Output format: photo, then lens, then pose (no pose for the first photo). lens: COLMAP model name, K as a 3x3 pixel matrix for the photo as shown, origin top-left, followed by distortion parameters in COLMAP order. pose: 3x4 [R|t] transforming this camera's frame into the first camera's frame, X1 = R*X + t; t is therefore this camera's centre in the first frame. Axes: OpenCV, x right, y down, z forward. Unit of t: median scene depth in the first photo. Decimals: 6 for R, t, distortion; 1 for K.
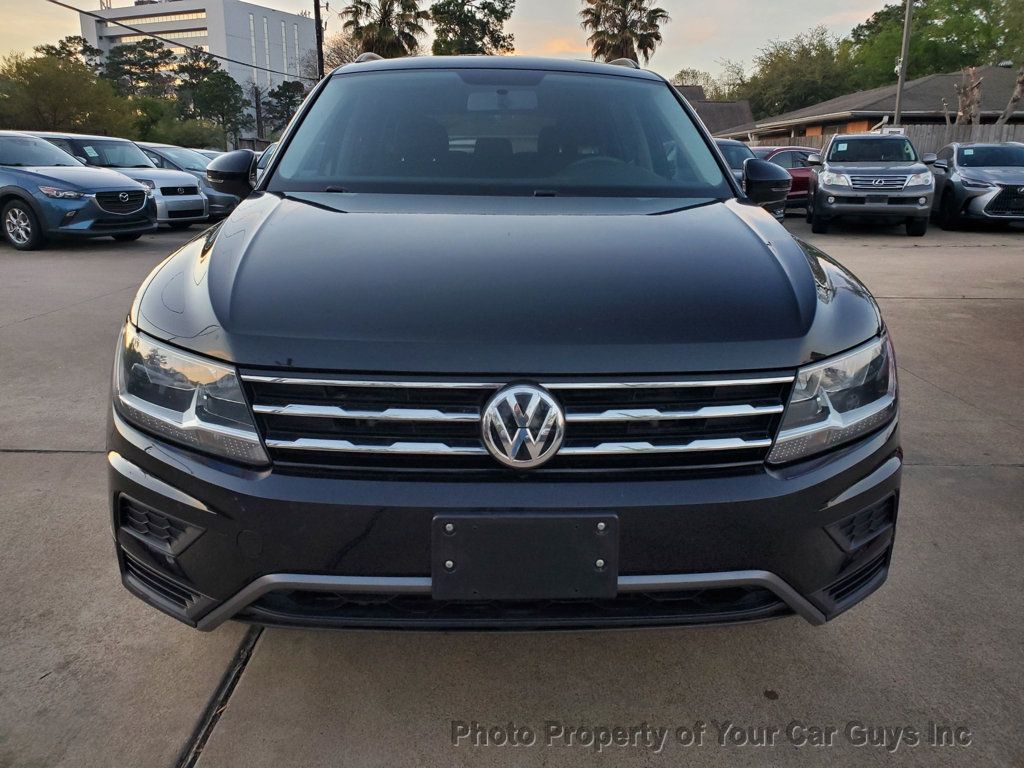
lens RADIAL K [[793.6, 0, 520.4], [0, 793.6, 382.5], [0, 0, 1]] dist [0.015043, 0.006593]
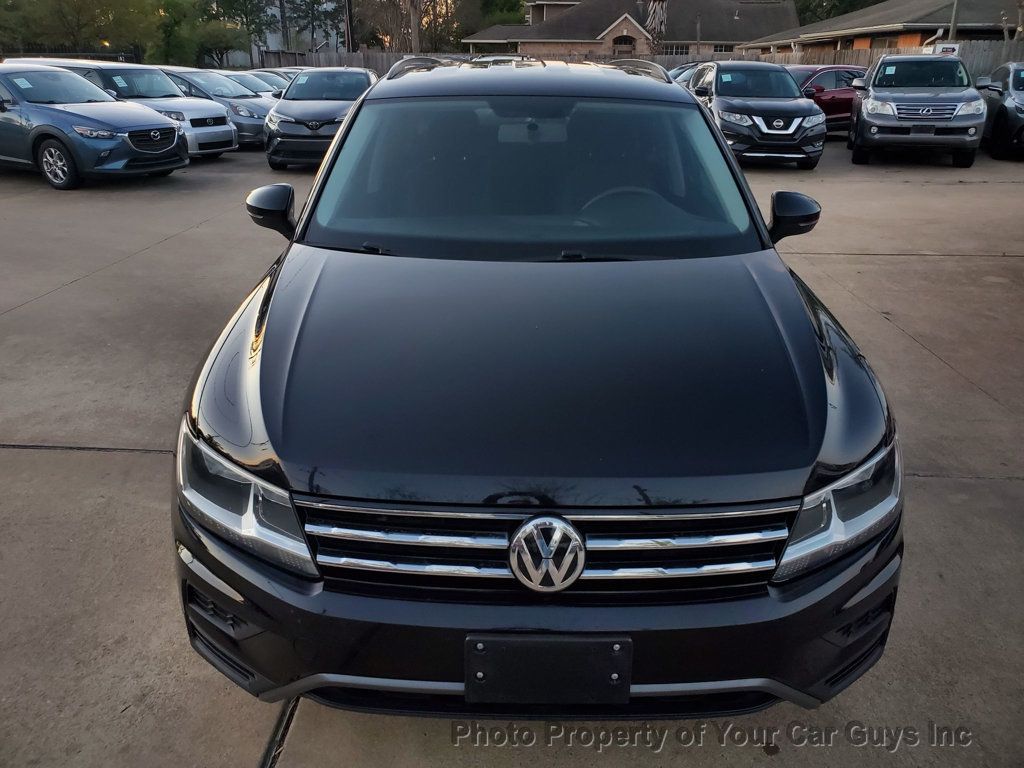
lens RADIAL K [[793.6, 0, 513.6], [0, 793.6, 376.8], [0, 0, 1]] dist [0.015043, 0.006593]
pose [[0.998998, 0.012792, -0.042885, 0.000575], [-0.008043, 0.993996, 0.109122, -0.158894], [0.044023, -0.108668, 0.993103, -0.037301]]
